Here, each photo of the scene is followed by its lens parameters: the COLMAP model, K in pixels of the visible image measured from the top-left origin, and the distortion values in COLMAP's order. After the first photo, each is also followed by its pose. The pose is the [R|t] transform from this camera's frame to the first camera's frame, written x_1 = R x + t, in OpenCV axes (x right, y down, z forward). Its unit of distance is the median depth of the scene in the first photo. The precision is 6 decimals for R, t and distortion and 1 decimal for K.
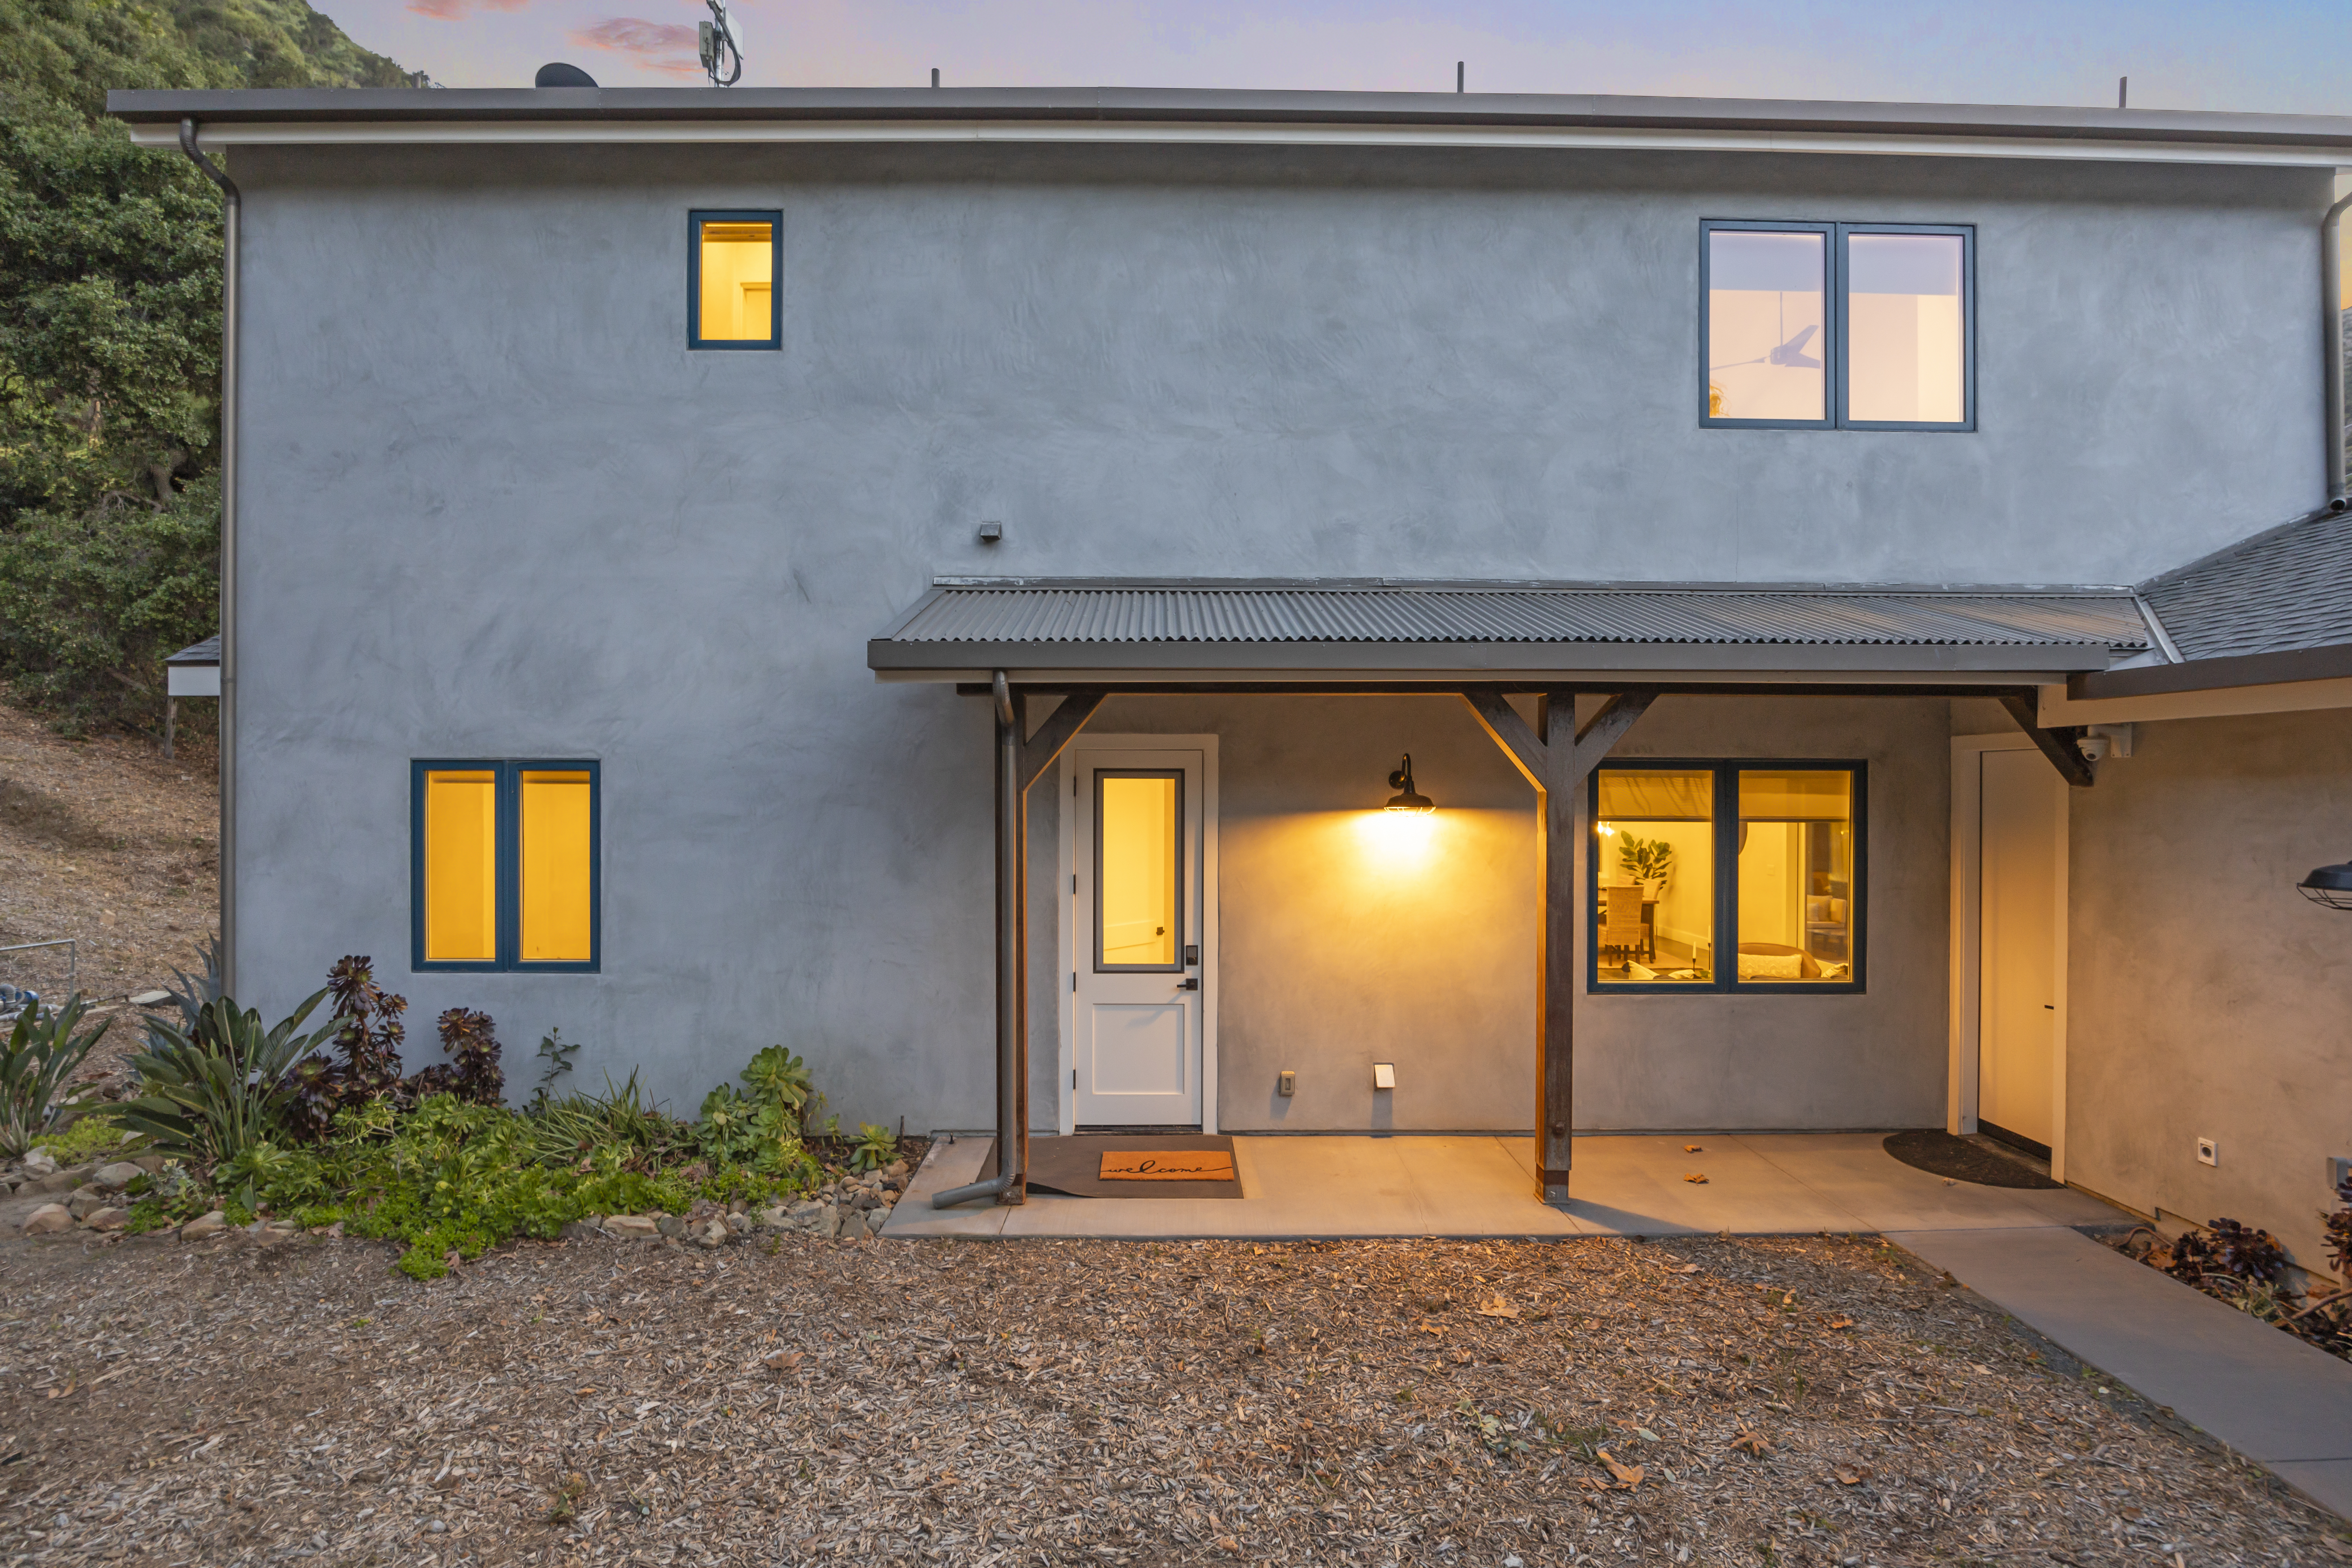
lens RADIAL K [[1153.1, 0, 1174.0], [0, 1153.1, 788.9], [0, 0, 1]] dist [-0.002427, -0.000170]
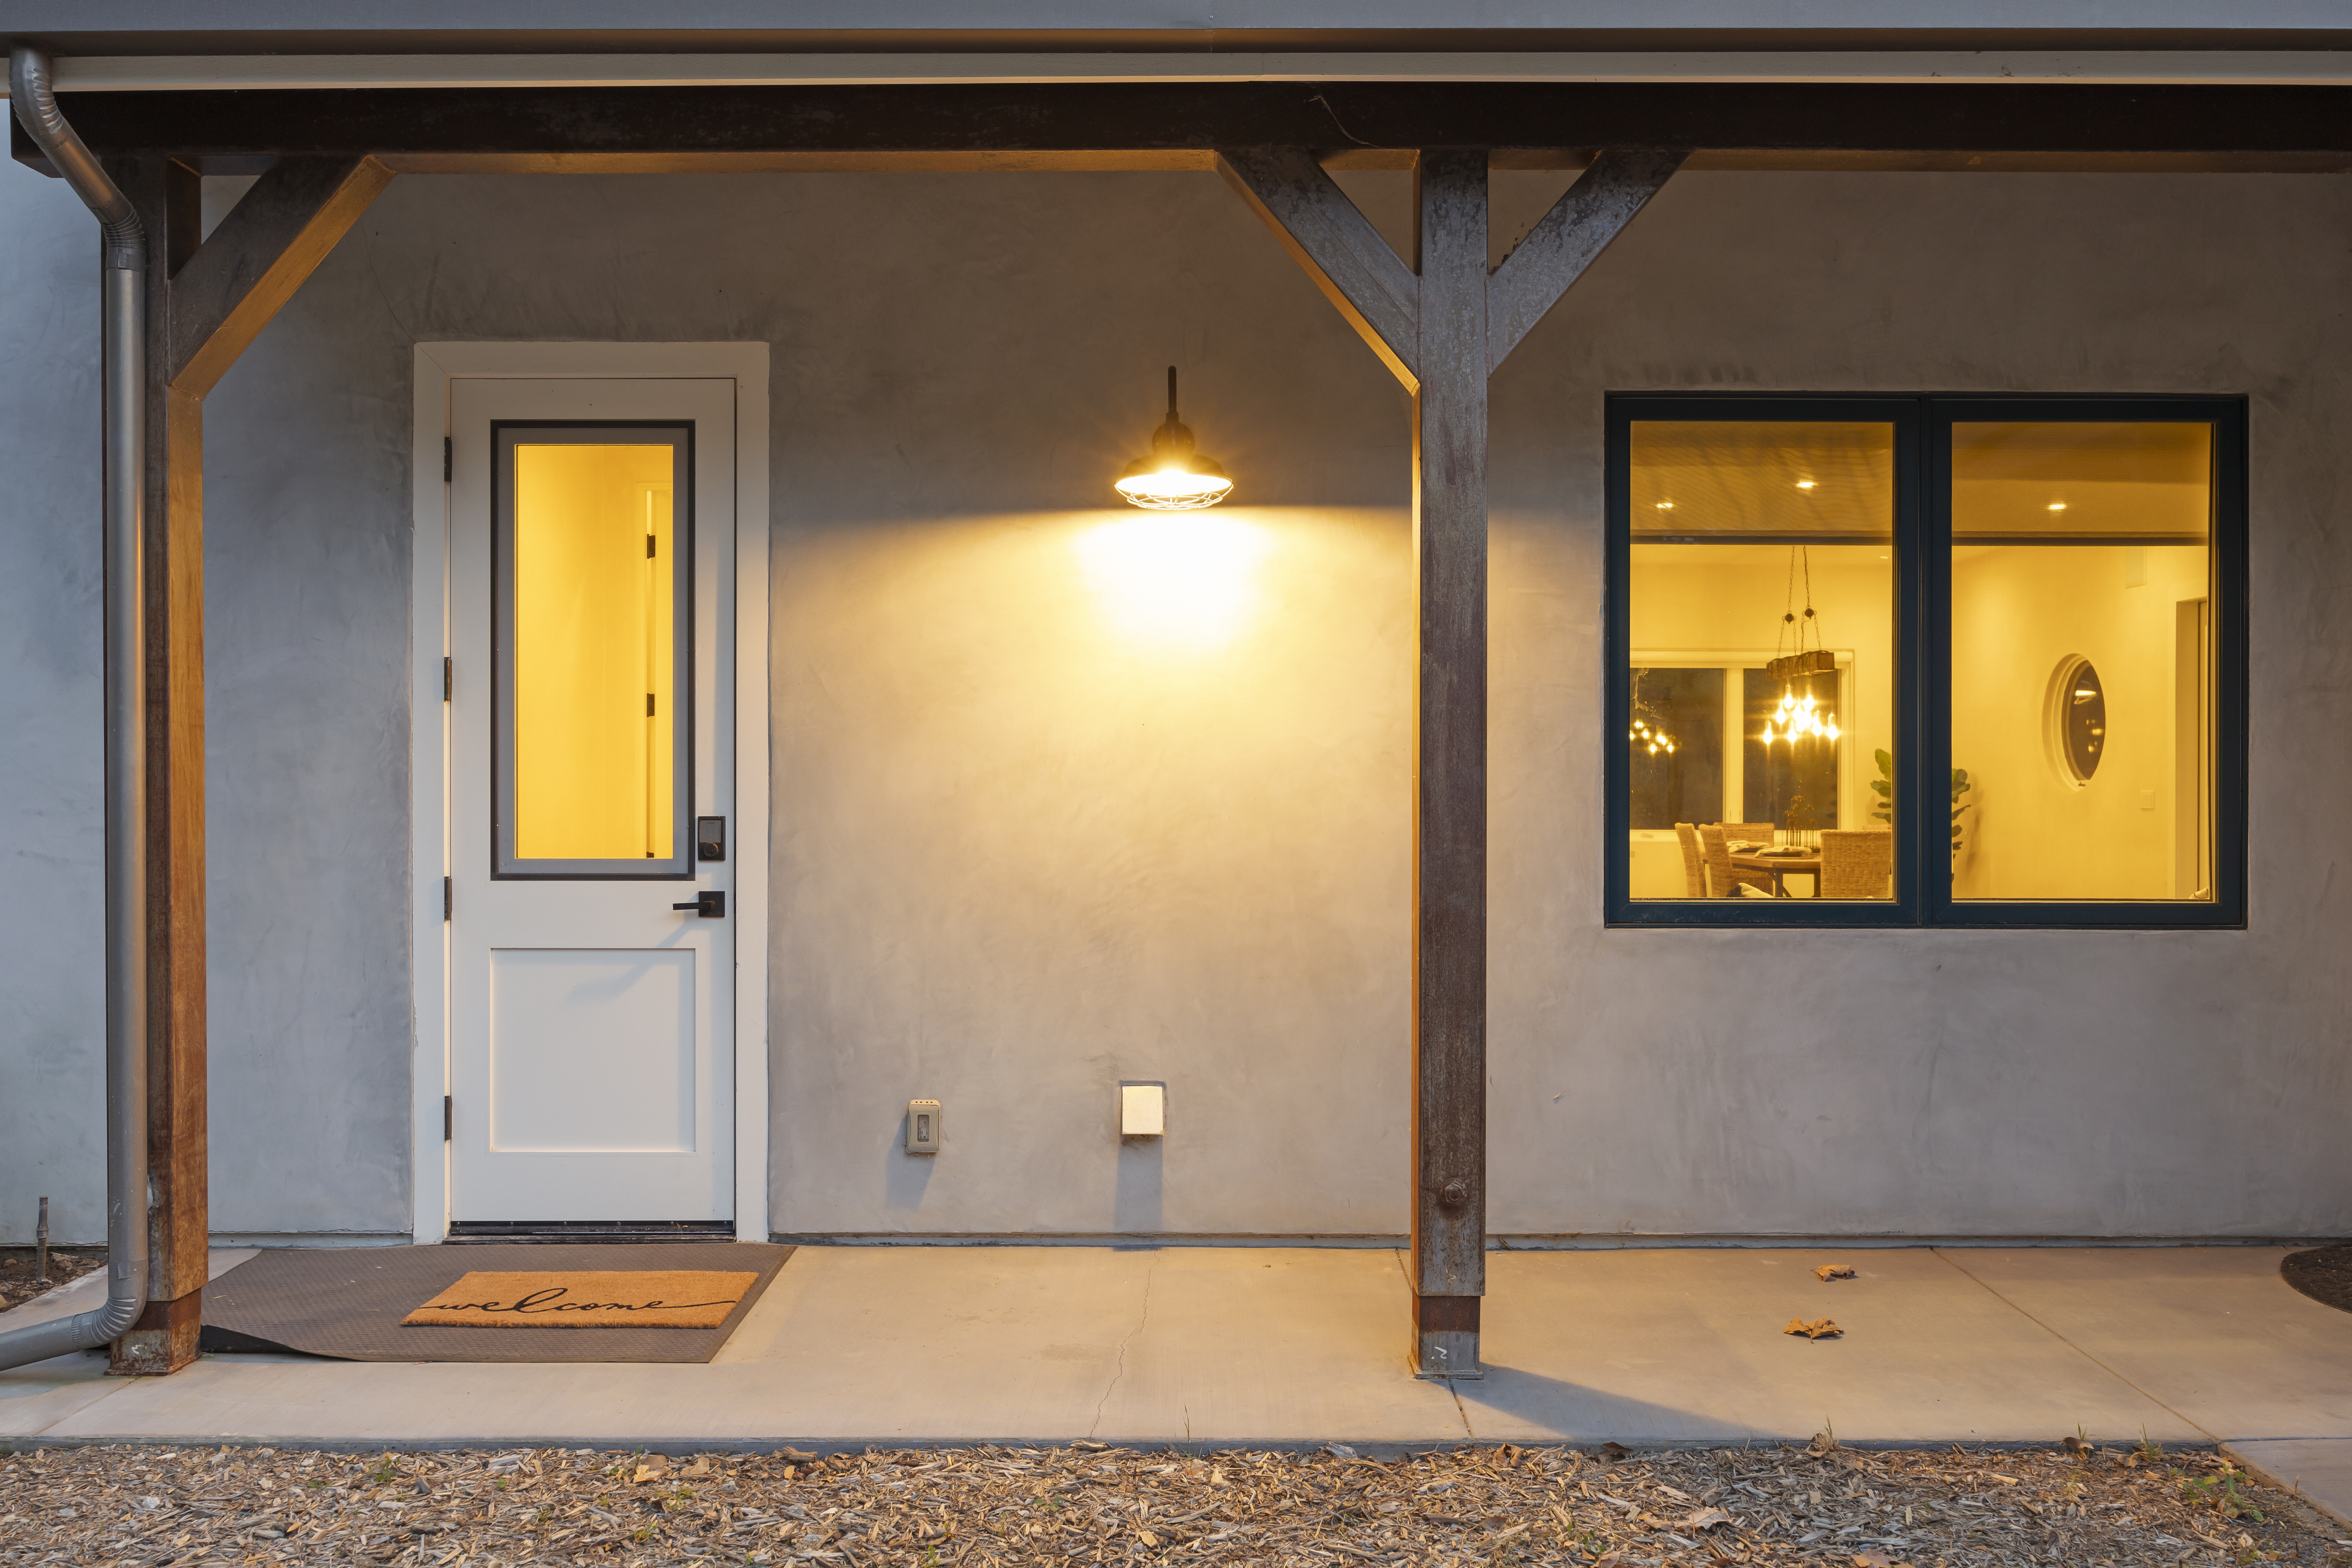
lens RADIAL K [[1964.6, 0, 1178.7], [0, 1964.6, 779.5], [0, 0, 1]] dist [0.012244, -0.002041]
pose [[0.999858, -0.001744, -0.016752, 0.231735], [0.001664, 0.999987, -0.004790, 0.138867], [0.016760, 0.004761, 0.999848, 0.270435]]
